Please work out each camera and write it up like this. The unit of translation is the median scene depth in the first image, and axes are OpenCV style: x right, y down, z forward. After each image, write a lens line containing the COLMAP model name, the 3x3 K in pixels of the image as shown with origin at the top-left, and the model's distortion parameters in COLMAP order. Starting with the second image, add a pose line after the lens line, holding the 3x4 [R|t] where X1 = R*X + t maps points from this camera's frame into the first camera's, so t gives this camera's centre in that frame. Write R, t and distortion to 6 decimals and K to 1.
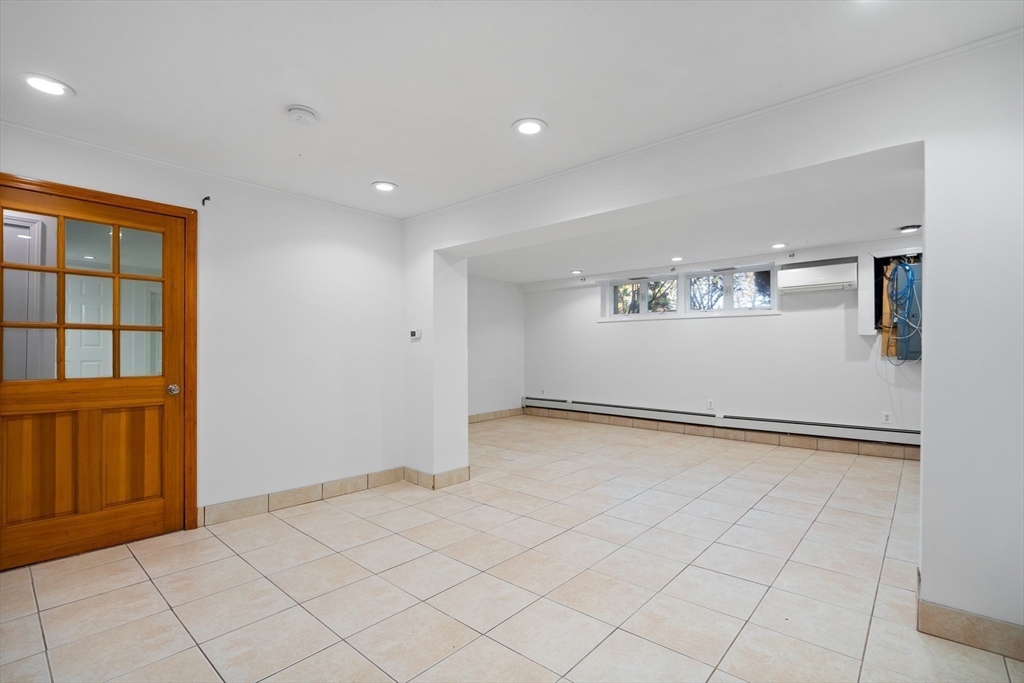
lens RADIAL K [[468.6, 0, 521.9], [0, 468.6, 349.7], [0, 0, 1]] dist [-0.011870, 0.000044]
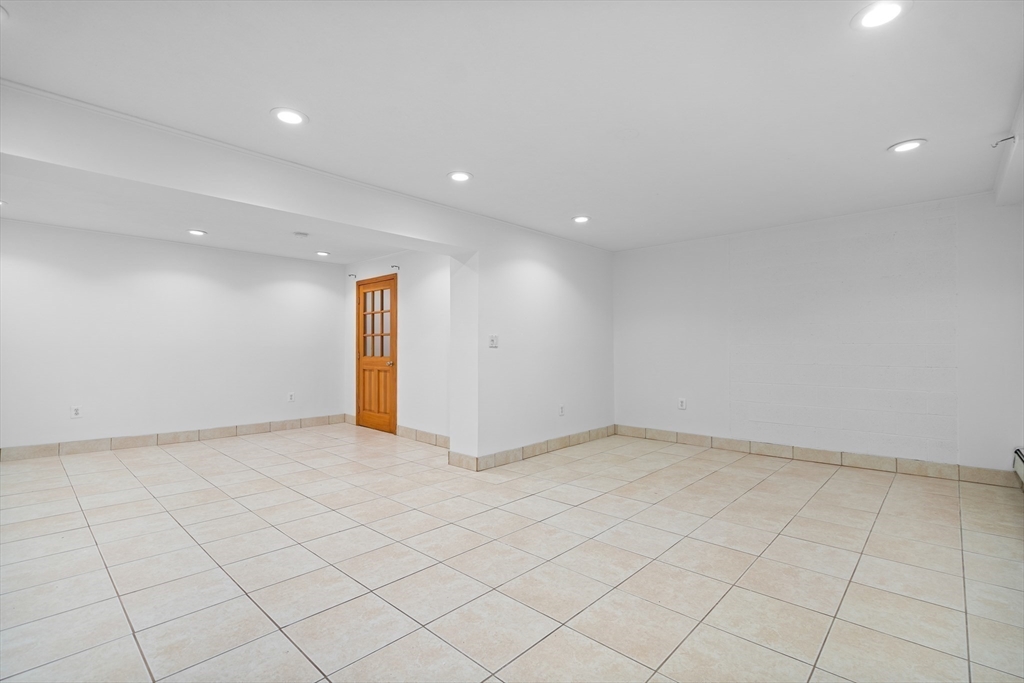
lens RADIAL K [[468.6, 0, 520.7], [0, 468.6, 340.4], [0, 0, 1]] dist [-0.011870, 0.000044]
pose [[-0.028474, -0.015729, -0.999471, 1.241223], [0.004702, 0.999863, -0.015869, 0.017727], [0.999583, -0.005151, -0.028396, 1.559260]]
